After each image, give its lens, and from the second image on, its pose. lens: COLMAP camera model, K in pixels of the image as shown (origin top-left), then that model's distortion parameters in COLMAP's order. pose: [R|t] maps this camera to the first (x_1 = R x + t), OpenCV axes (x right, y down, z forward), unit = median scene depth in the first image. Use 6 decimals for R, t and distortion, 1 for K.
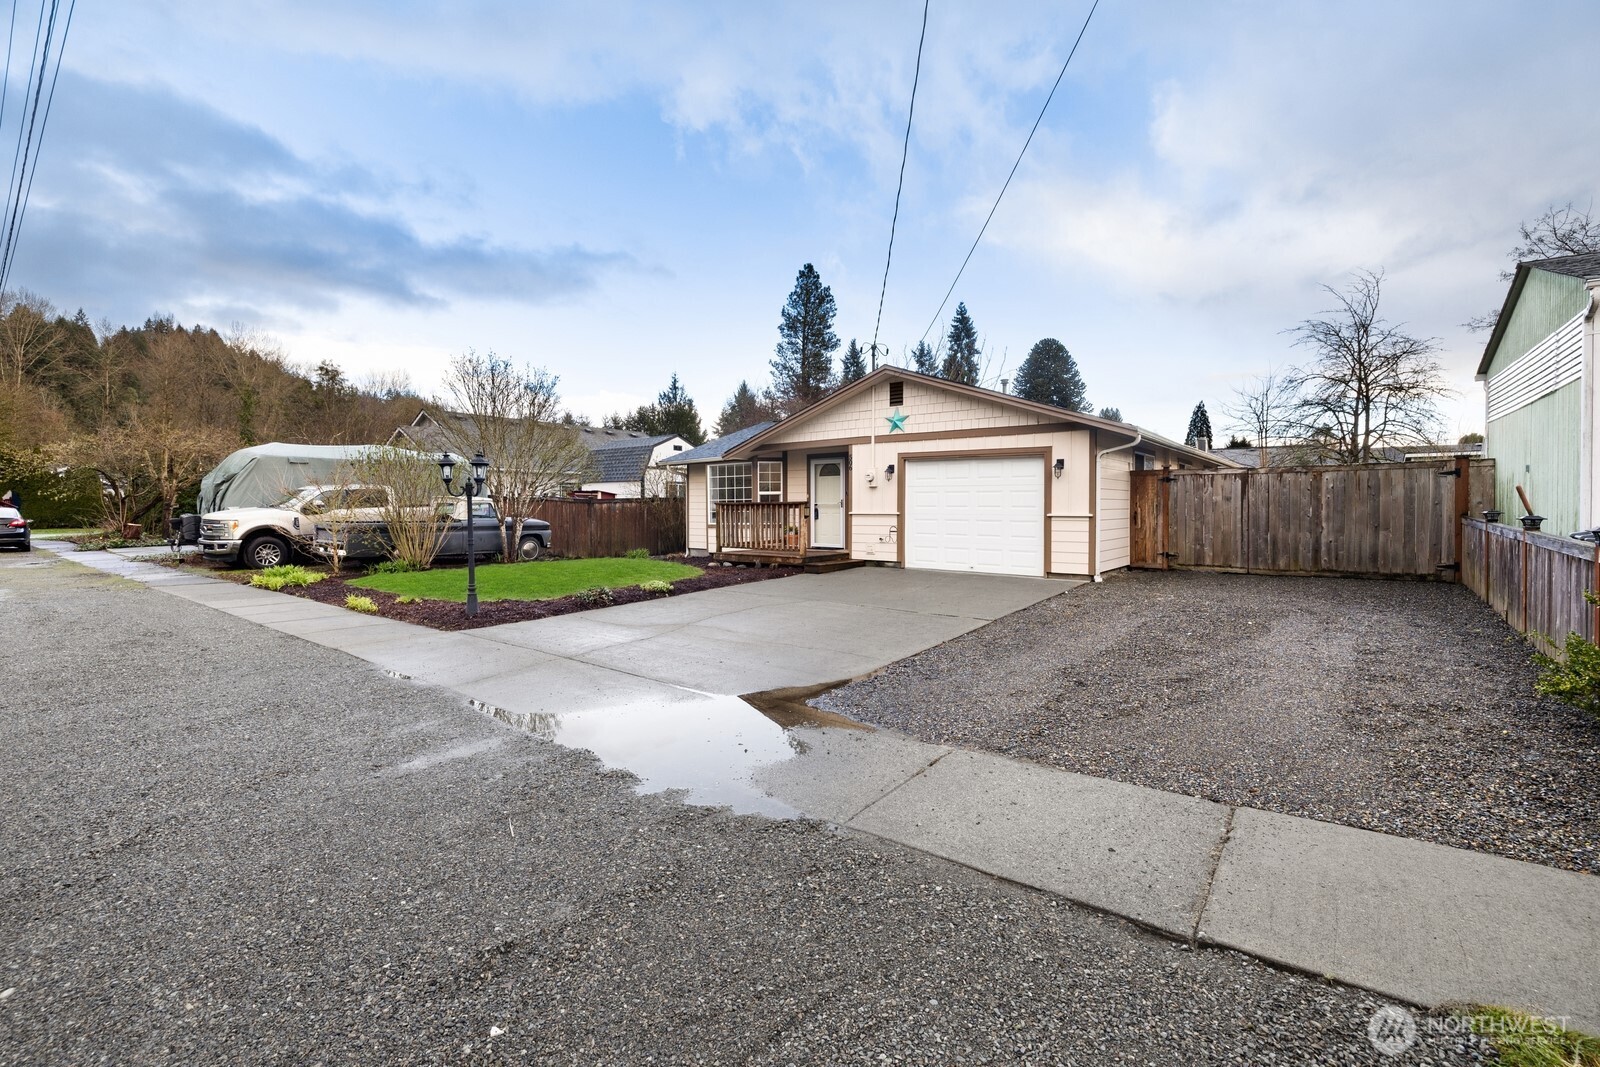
lens RADIAL K [[689.6, 0, 785.5], [0, 689.6, 506.7], [0, 0, 1]] dist [0.000923, -0.000213]
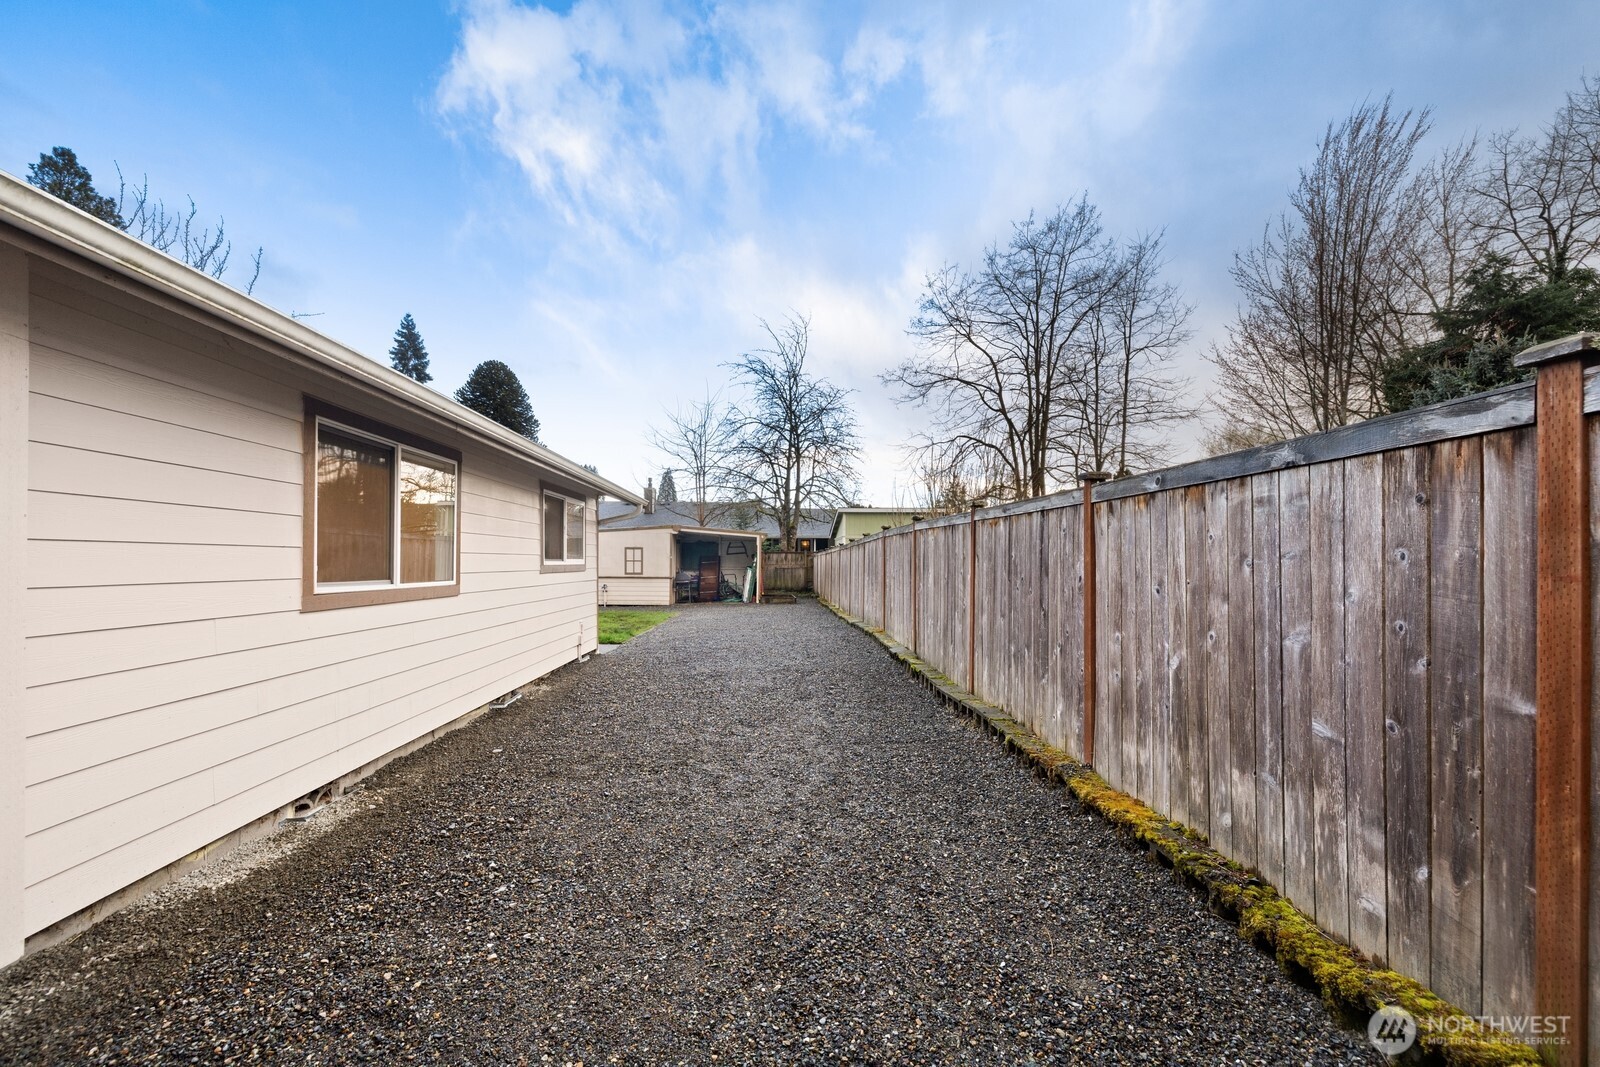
lens RADIAL K [[690.7, 0, 789.4], [0, 690.7, 570.6], [0, 0, 1]] dist [0.001791, 0.000331]
pose [[0.757310, -0.003483, 0.653047, 0.539139], [-0.004003, 0.999942, 0.009974, -0.014849], [-0.653044, -0.010167, 0.757252, 0.714591]]
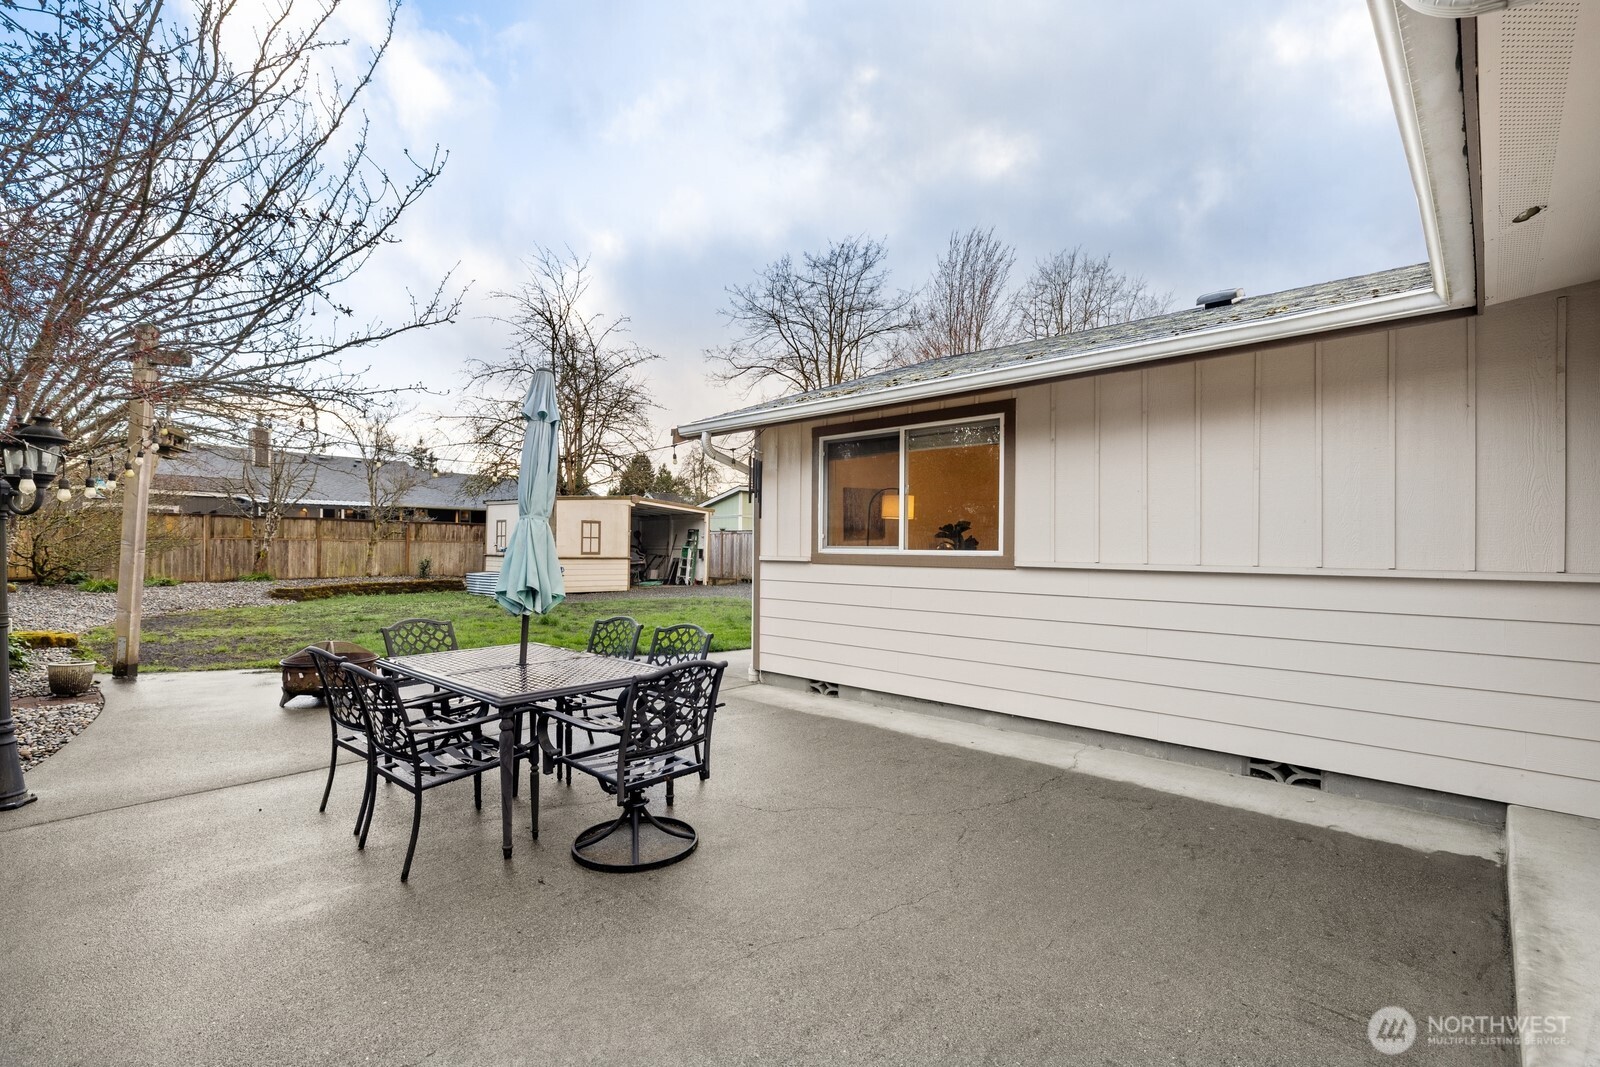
lens RADIAL K [[730.4, 0, 795.3], [0, 730.4, 543.2], [0, 0, 1]] dist [-0.001941, 0.000156]
pose [[0.079781, 0.002409, 0.996810, 0.028823], [-0.011522, 0.999933, -0.001495, -0.012139], [-0.996746, -0.011366, 0.079803, 1.564981]]
